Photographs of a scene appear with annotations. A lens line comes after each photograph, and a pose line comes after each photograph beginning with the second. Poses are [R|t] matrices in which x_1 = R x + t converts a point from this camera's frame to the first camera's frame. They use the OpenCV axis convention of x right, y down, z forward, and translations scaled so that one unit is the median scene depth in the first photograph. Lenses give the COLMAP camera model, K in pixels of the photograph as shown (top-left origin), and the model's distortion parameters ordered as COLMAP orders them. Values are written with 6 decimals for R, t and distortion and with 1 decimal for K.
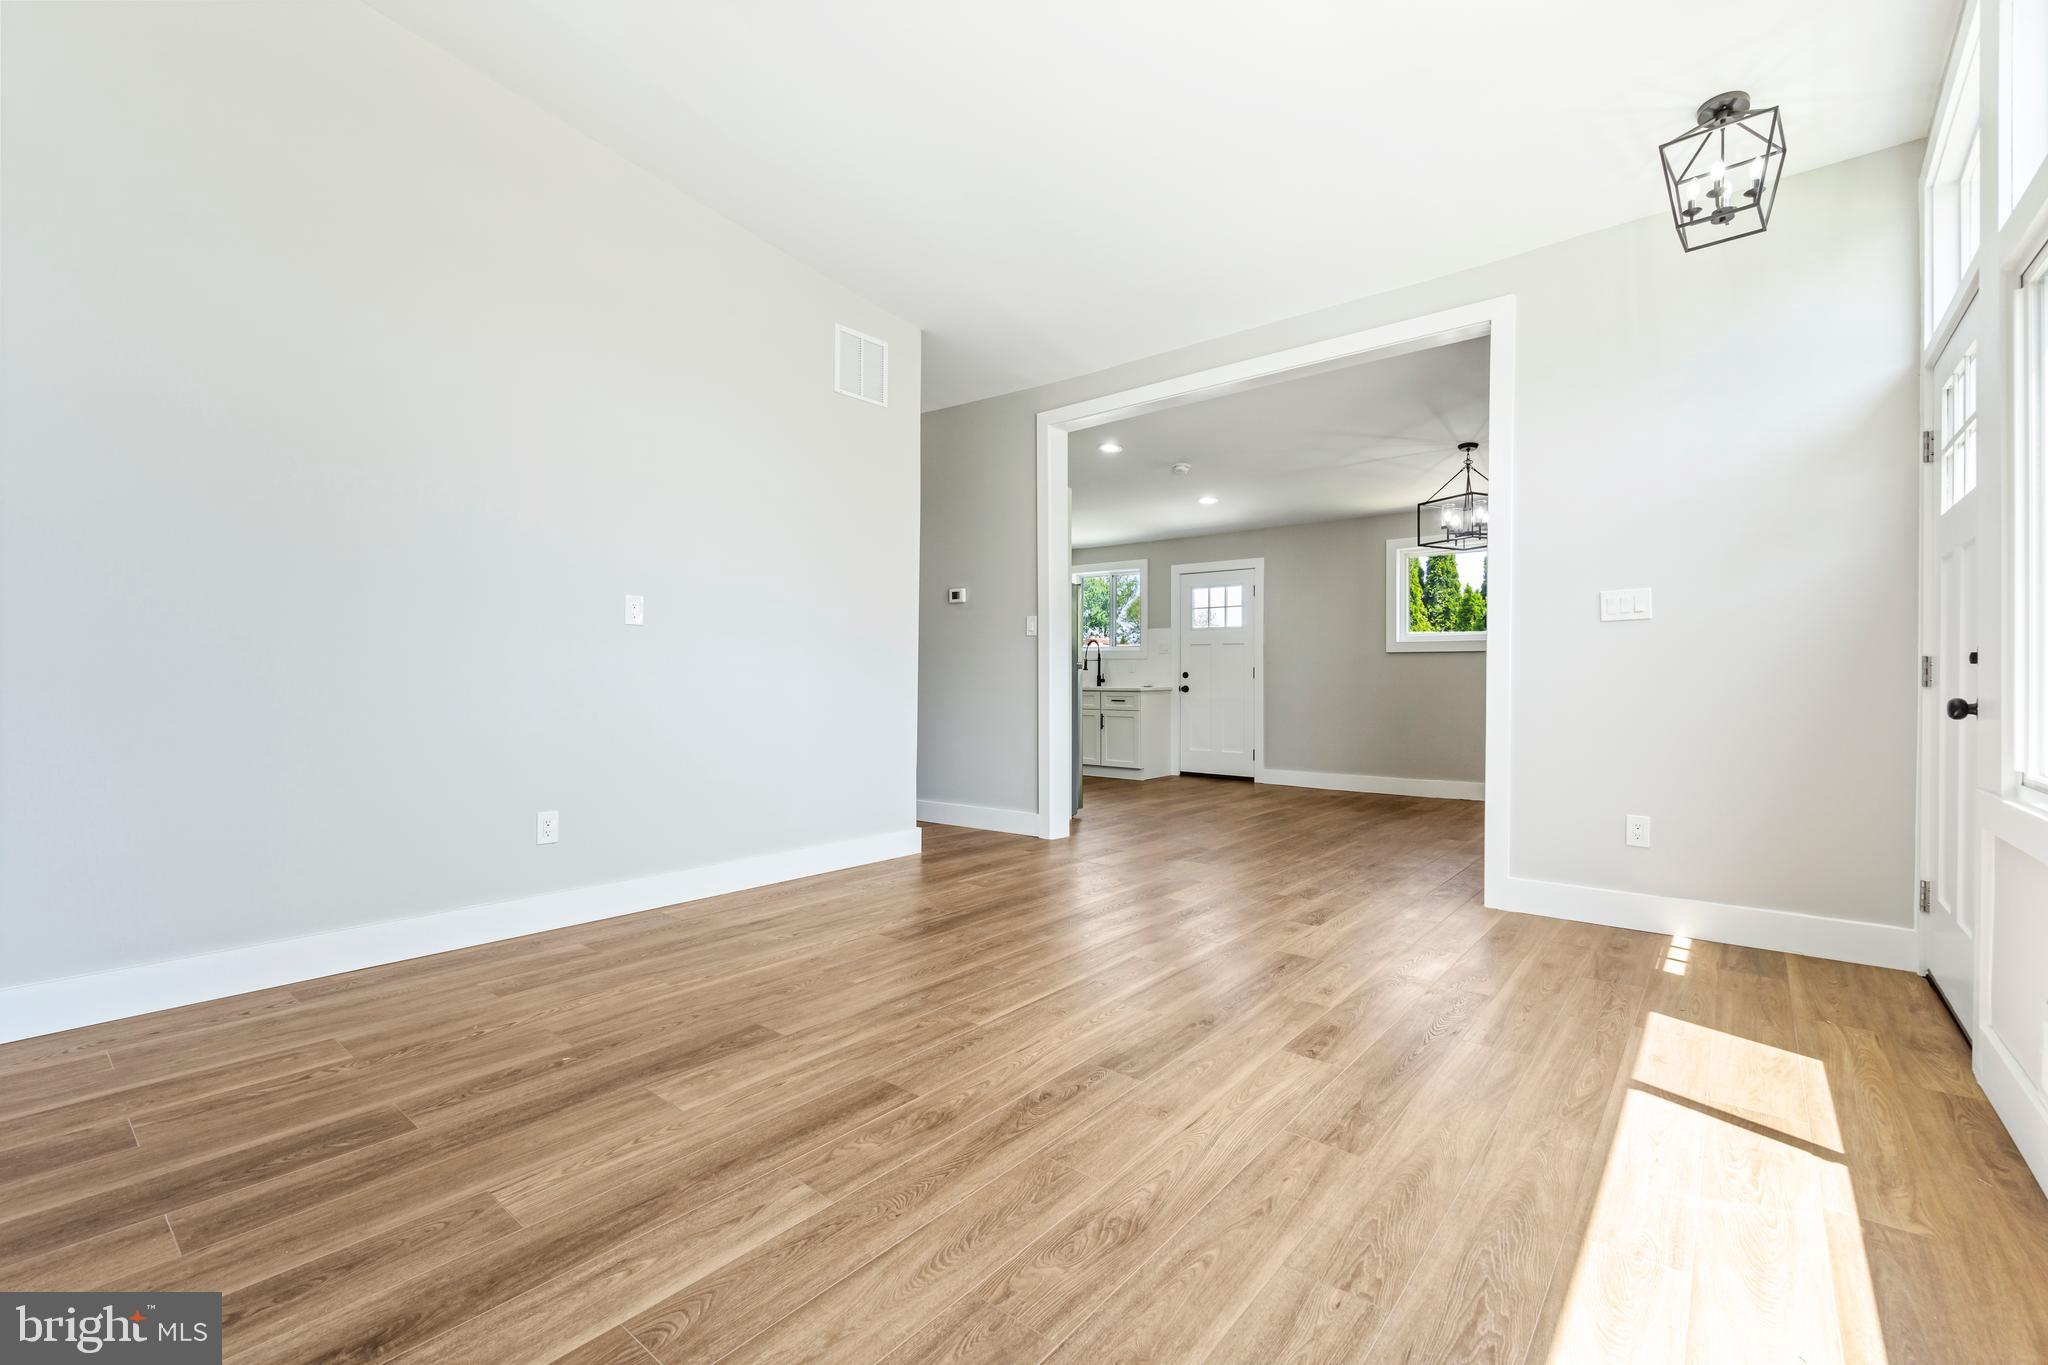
lens RADIAL K [[874.9, 0, 1023.3], [0, 874.9, 688.5], [0, 0, 1]] dist [-0.003978, -0.000128]
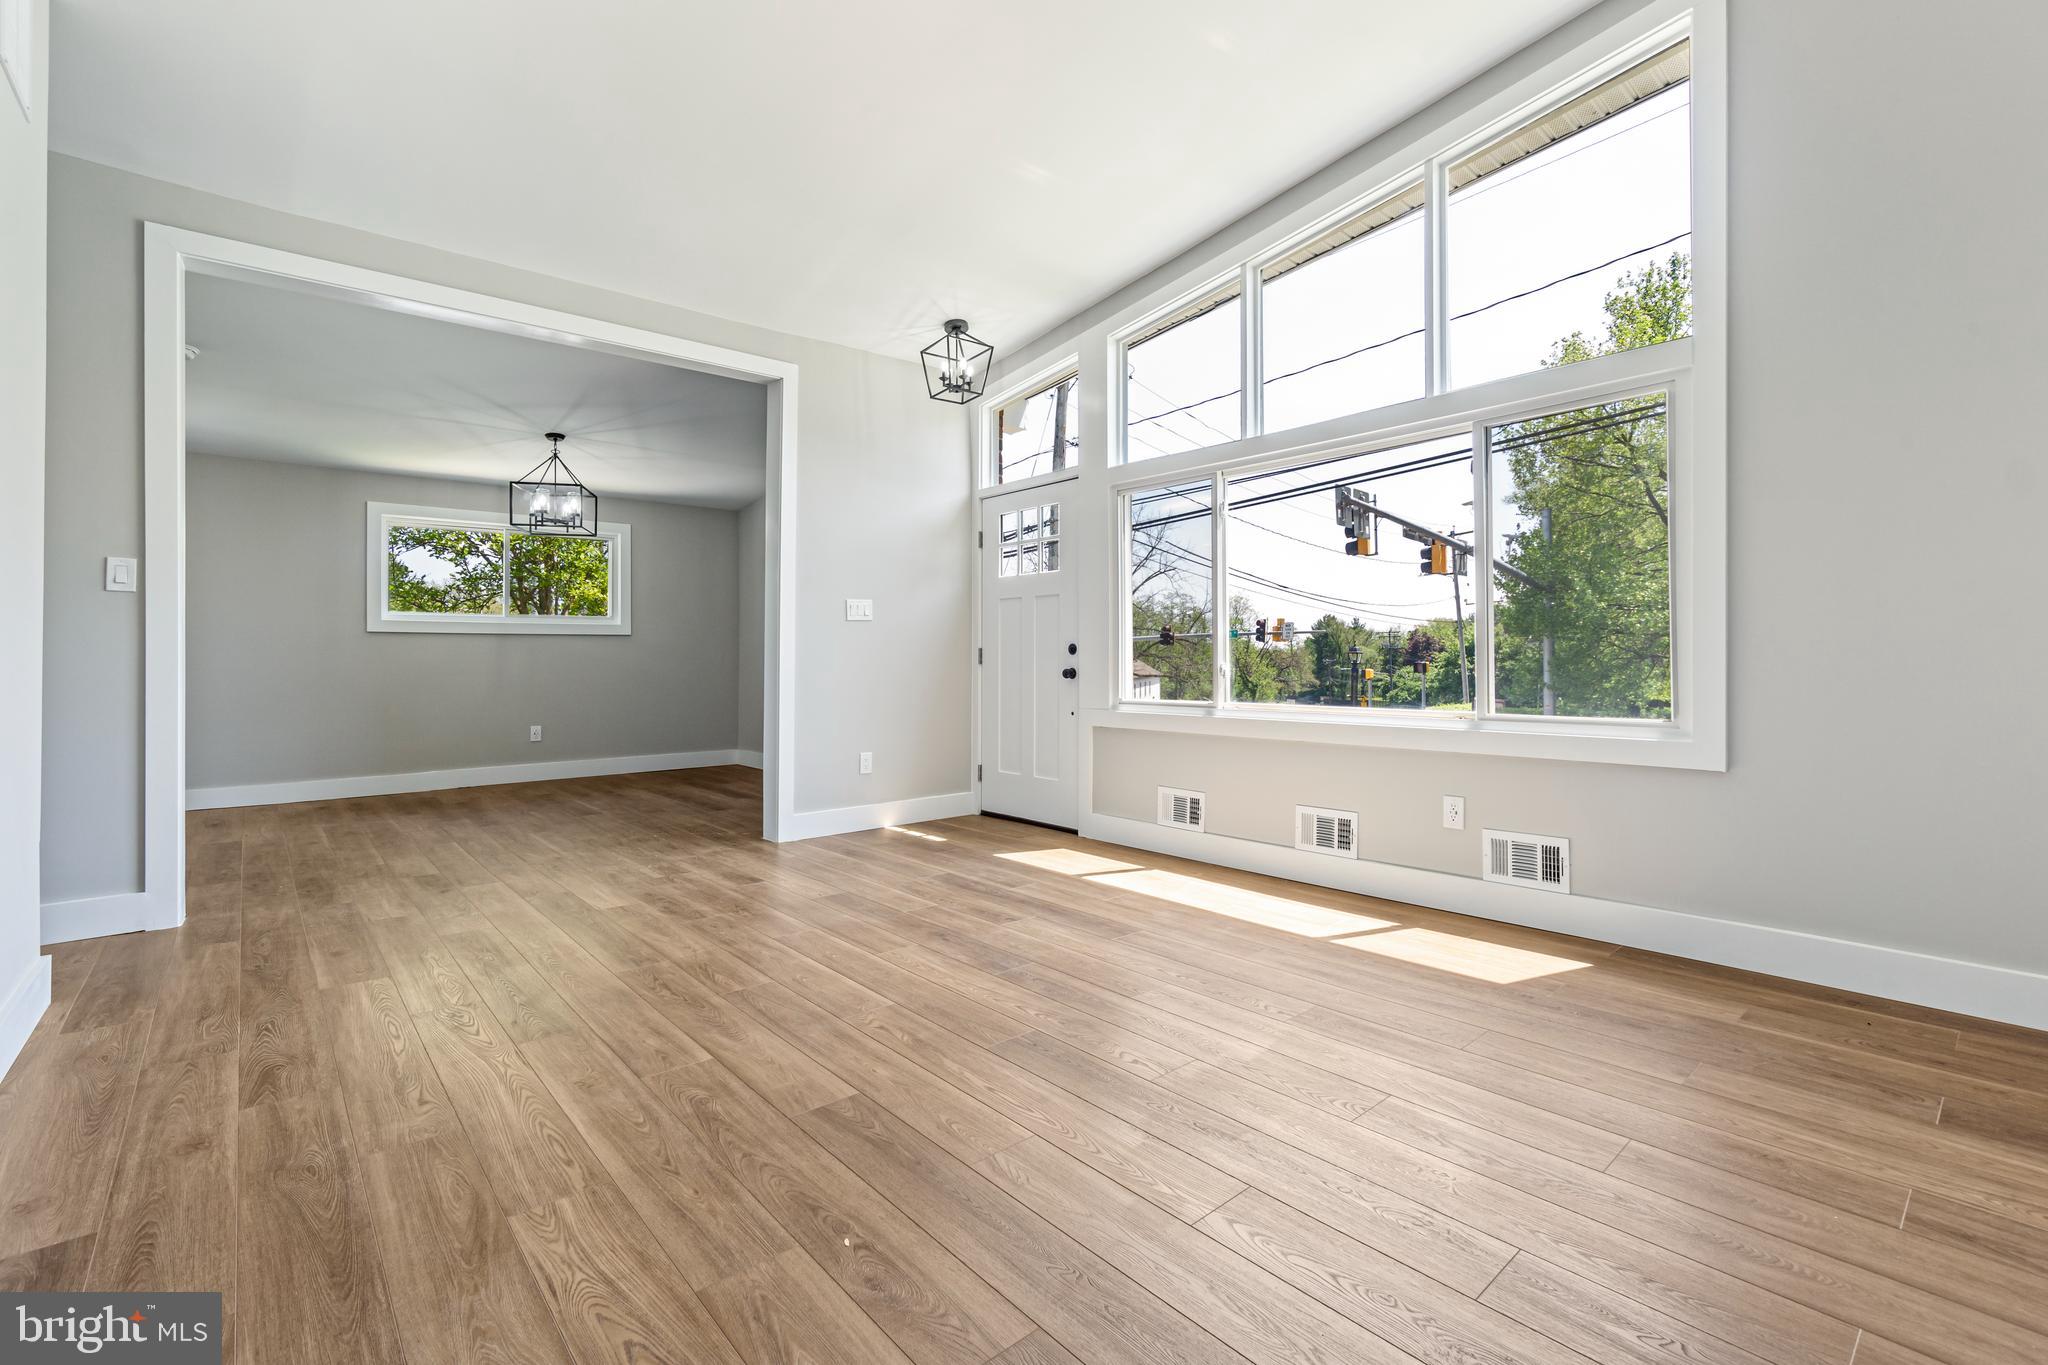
lens RADIAL K [[888.8, 0, 1018.7], [0, 888.8, 673.0], [0, 0, 1]] dist [-0.002648, -0.001138]
pose [[0.176103, -0.017126, 0.984223, -0.752940], [0.016933, 0.999753, 0.014366, -0.007532], [-0.984226, 0.014136, 0.176349, 0.489370]]
